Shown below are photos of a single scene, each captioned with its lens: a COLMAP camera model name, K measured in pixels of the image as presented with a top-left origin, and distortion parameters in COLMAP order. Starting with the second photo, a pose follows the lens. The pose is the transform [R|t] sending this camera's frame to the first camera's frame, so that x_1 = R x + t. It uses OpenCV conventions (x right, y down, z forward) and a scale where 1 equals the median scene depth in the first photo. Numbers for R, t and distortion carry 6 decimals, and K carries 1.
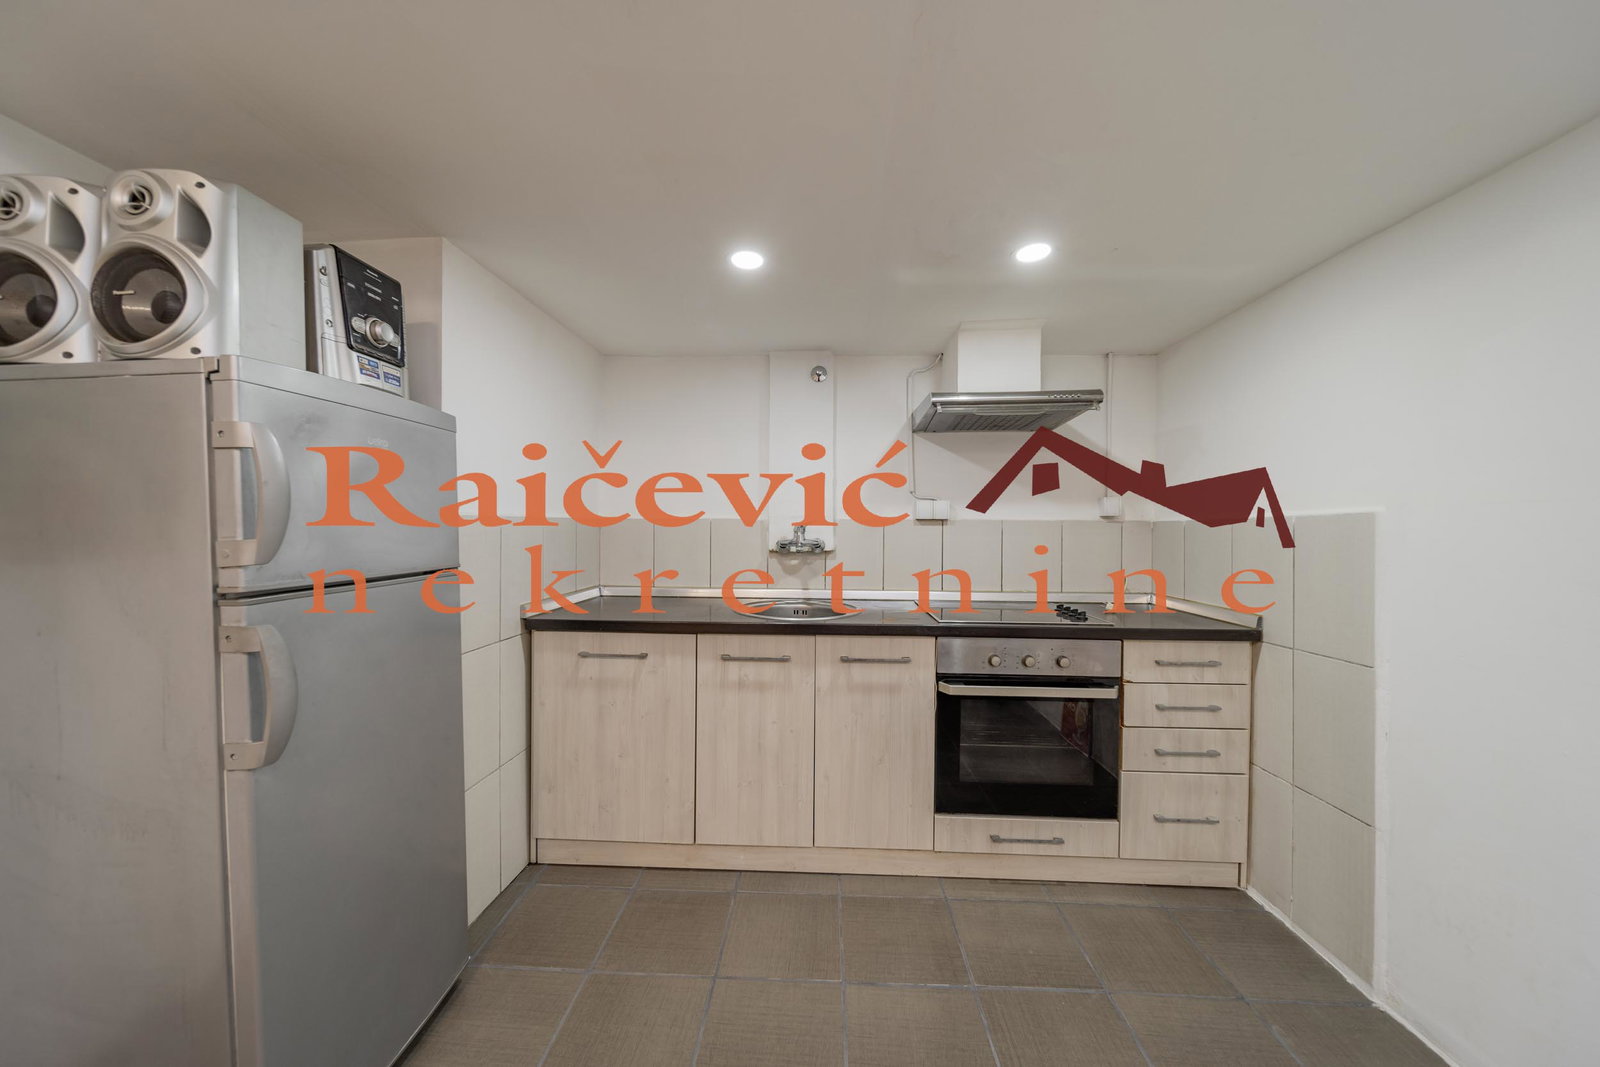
lens RADIAL K [[562.9, 0, 795.0], [0, 562.9, 531.9], [0, 0, 1]] dist [0.000659, -0.000058]
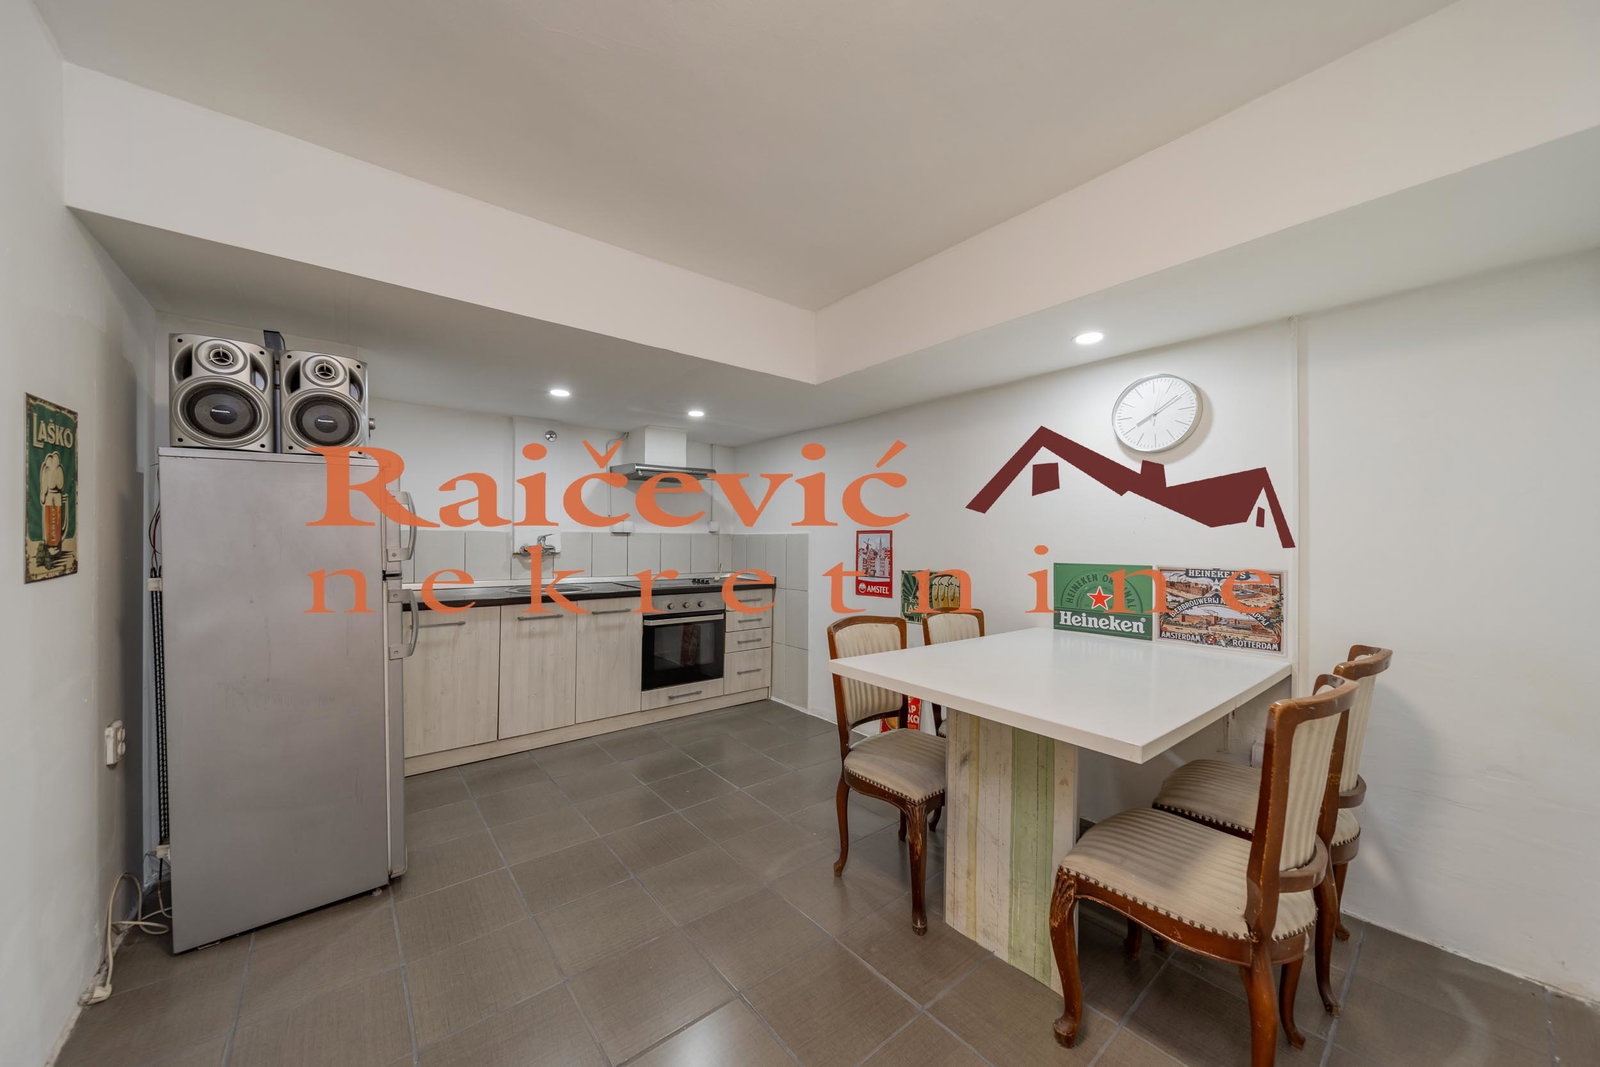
lens RADIAL K [[564.8, 0, 800.2], [0, 564.8, 538.5], [0, 0, 1]] dist [0.001534, -0.000339]
pose [[0.741307, -0.000559, 0.671166, -0.622670], [-0.001726, 0.999995, 0.002740, -0.013619], [-0.671164, -0.003189, 0.741302, -0.748356]]
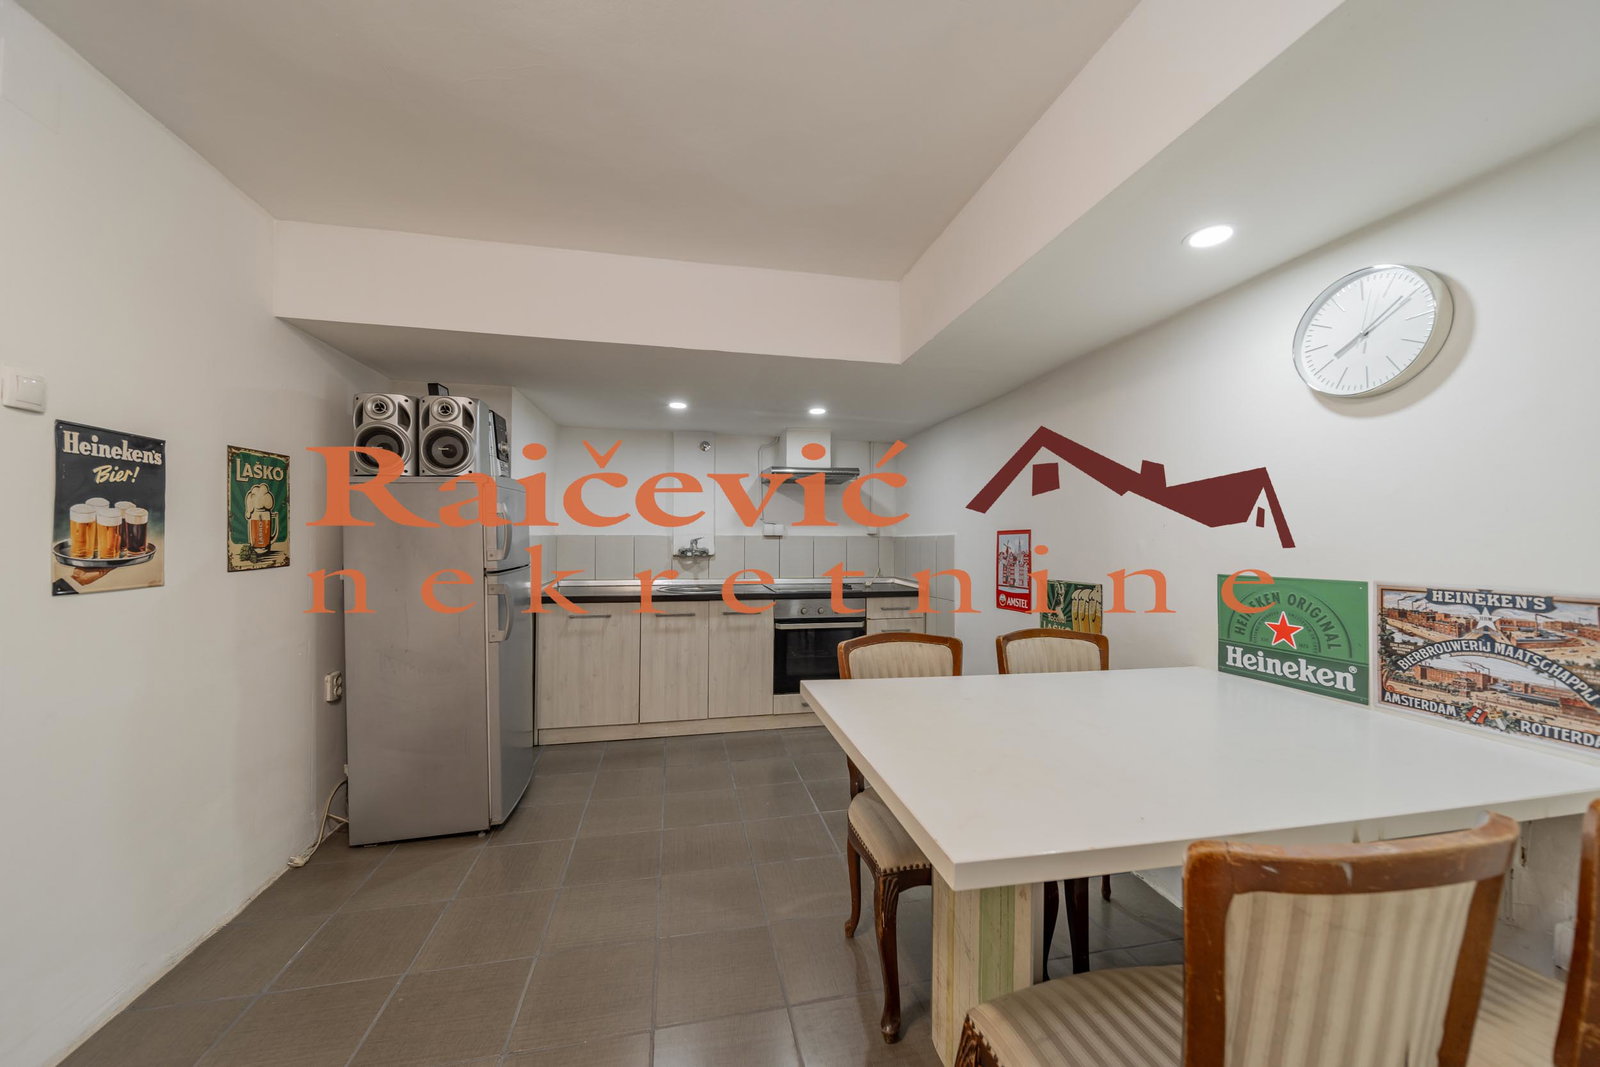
lens RADIAL K [[582.2, 0, 800.0], [0, 582.2, 533.5], [0, 0, 1]] dist [0.000058, -0.000372]
pose [[0.964732, -0.000057, 0.263233, -0.175359], [0.003316, 0.999923, -0.011935, -0.010048], [-0.263212, 0.012387, 0.964659, -0.894639]]
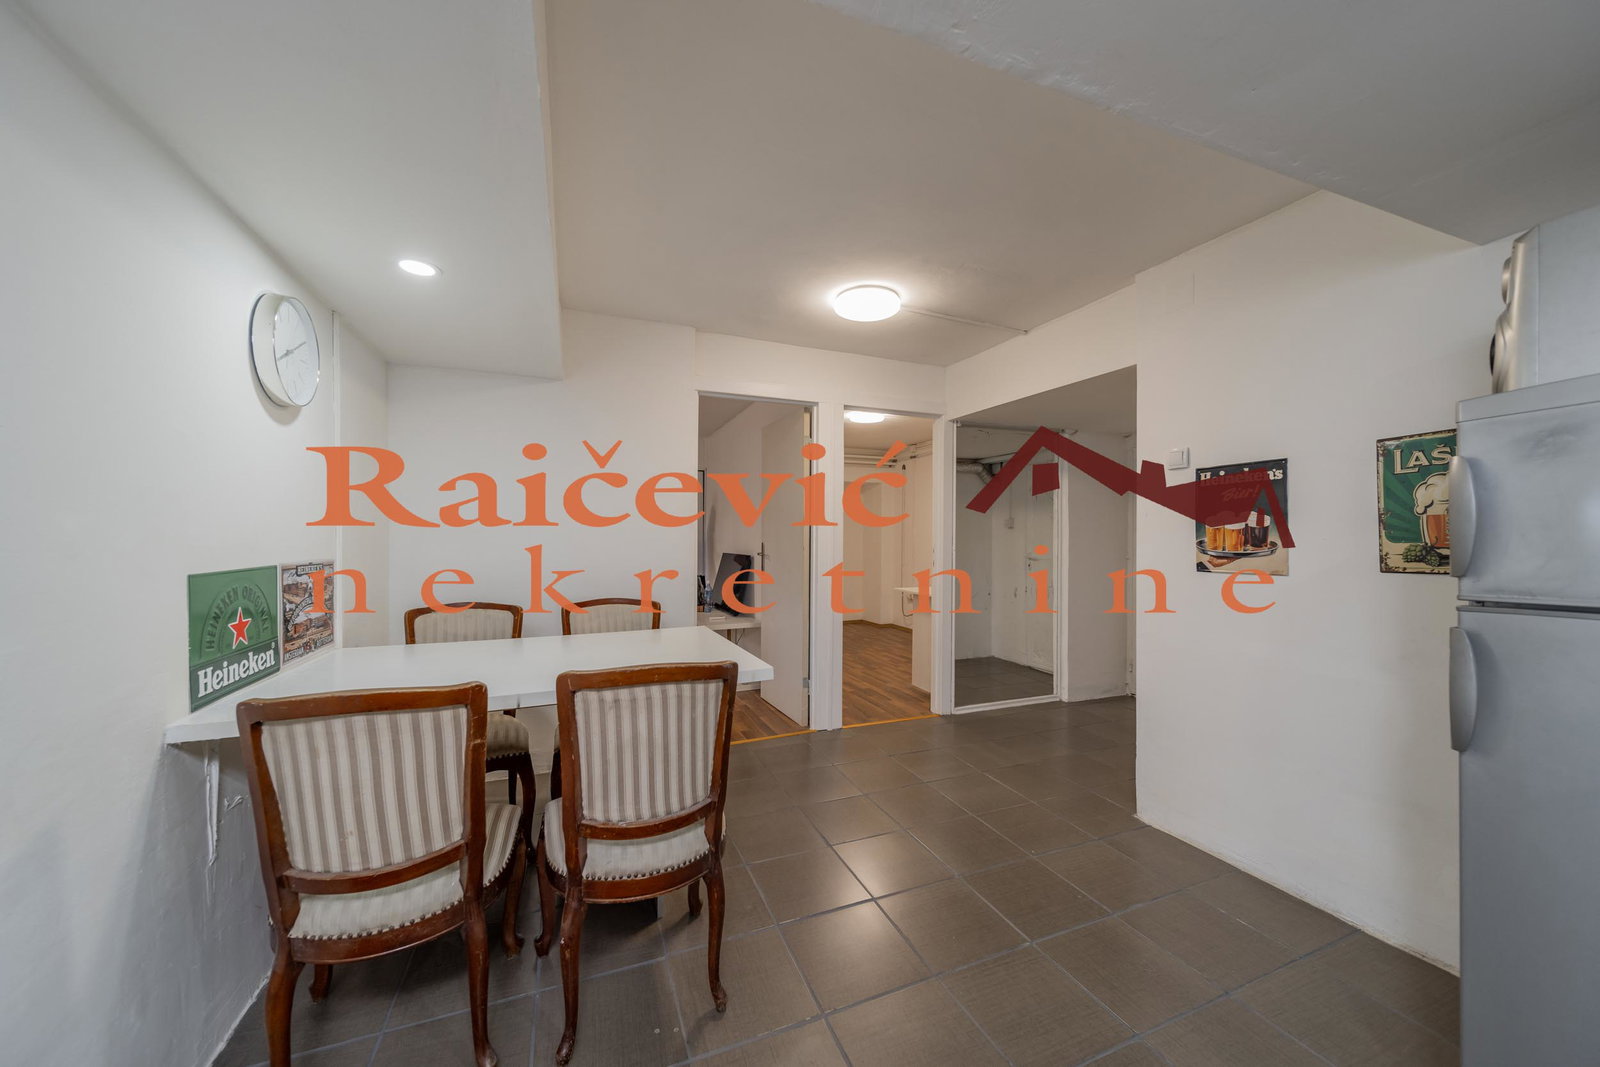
lens RADIAL K [[562.9, 0, 795.0], [0, 562.9, 531.9], [0, 0, 1]] dist [0.000659, -0.000058]
pose [[-0.908367, -0.017496, -0.417807, 0.379109], [-0.011968, 0.999803, -0.015847, 0.000534], [0.418002, -0.009394, -0.908398, 0.712331]]
